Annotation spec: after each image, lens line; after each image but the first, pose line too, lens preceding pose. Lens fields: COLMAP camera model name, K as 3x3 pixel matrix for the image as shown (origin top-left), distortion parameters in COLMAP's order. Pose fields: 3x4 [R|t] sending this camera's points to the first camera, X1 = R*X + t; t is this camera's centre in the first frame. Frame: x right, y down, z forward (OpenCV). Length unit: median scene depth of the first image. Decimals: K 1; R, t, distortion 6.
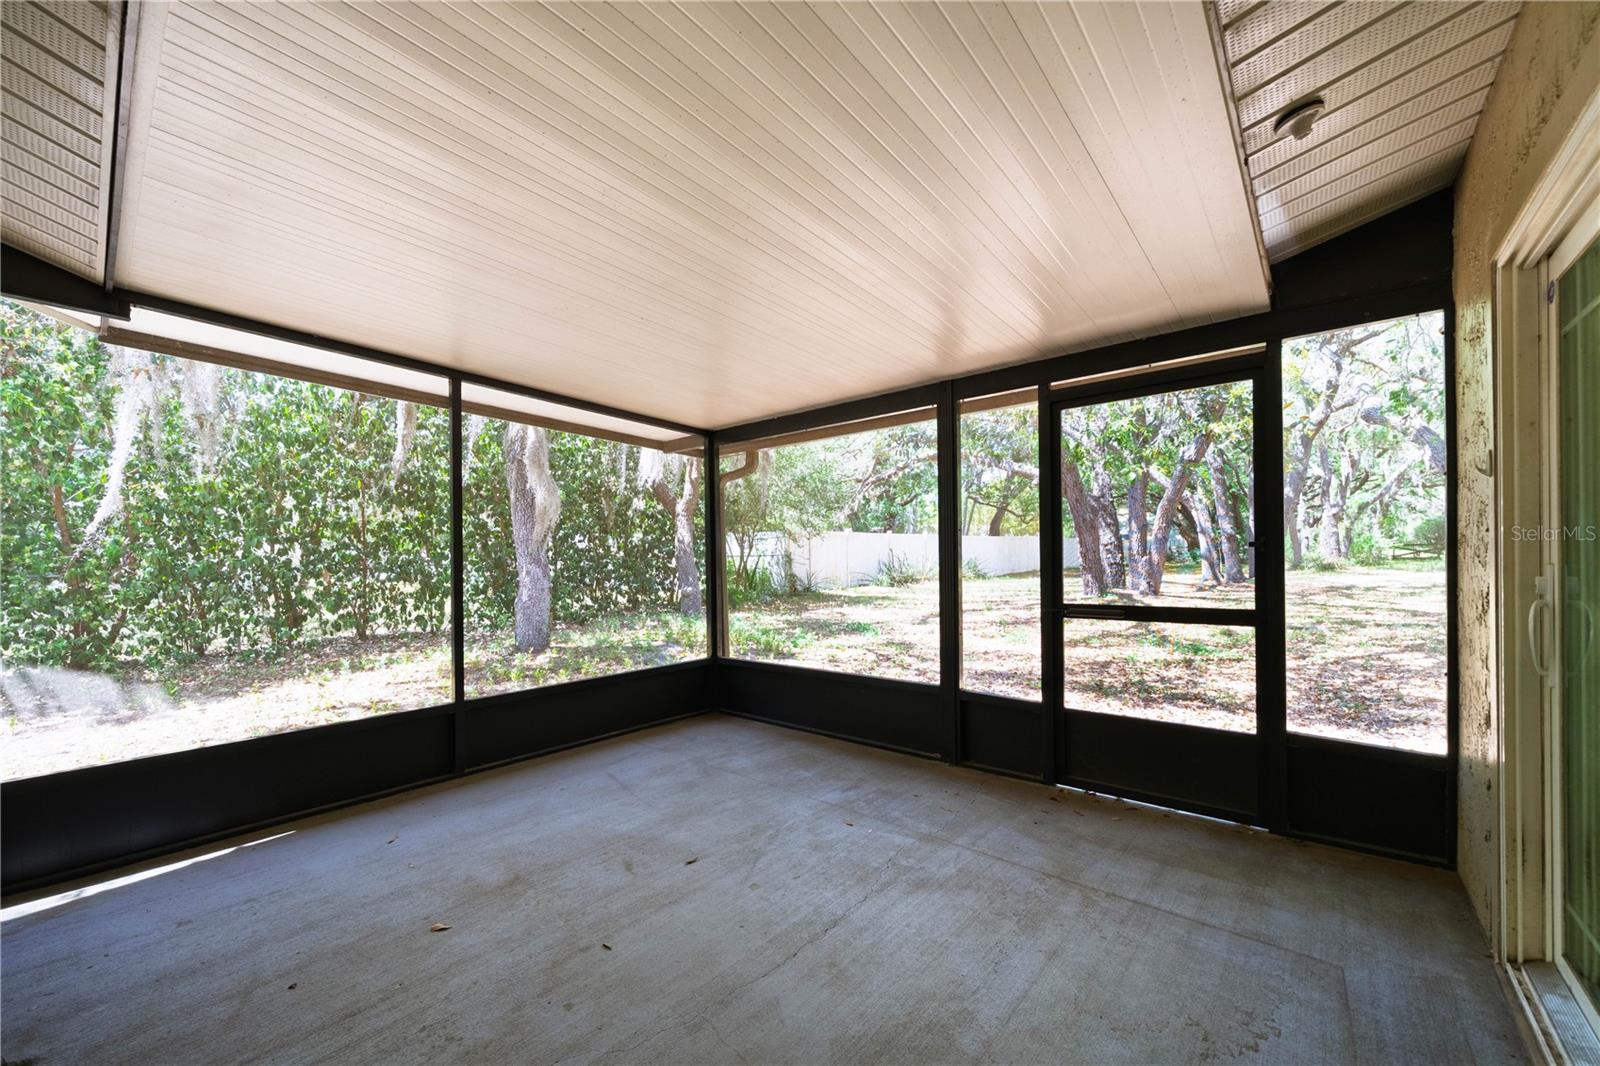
lens RADIAL K [[628.8, 0, 798.0], [0, 628.8, 556.4], [0, 0, 1]] dist [-0.002007, -0.000331]
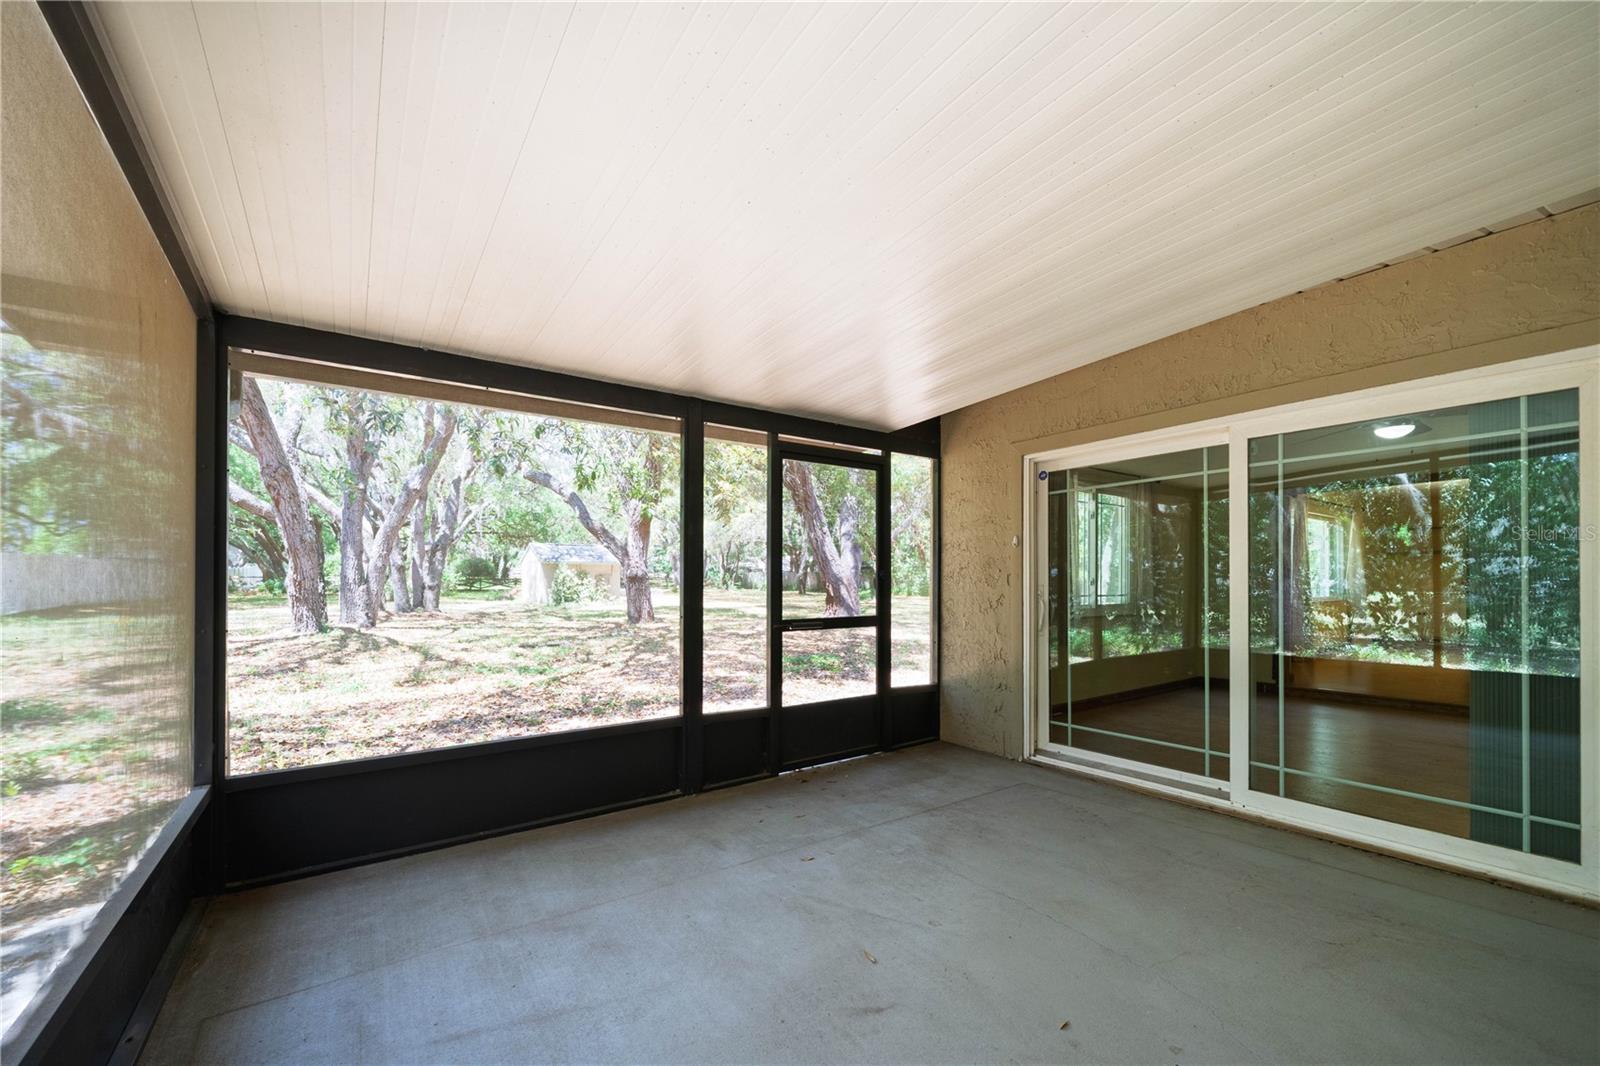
lens RADIAL K [[628.8, 0, 798.0], [0, 628.8, 556.4], [0, 0, 1]] dist [-0.002007, -0.000331]
pose [[0.245317, 0.054282, 0.967922, -0.746578], [-0.004114, 0.998480, -0.054953, 0.021853], [-0.969434, 0.009499, 0.245167, 0.680311]]
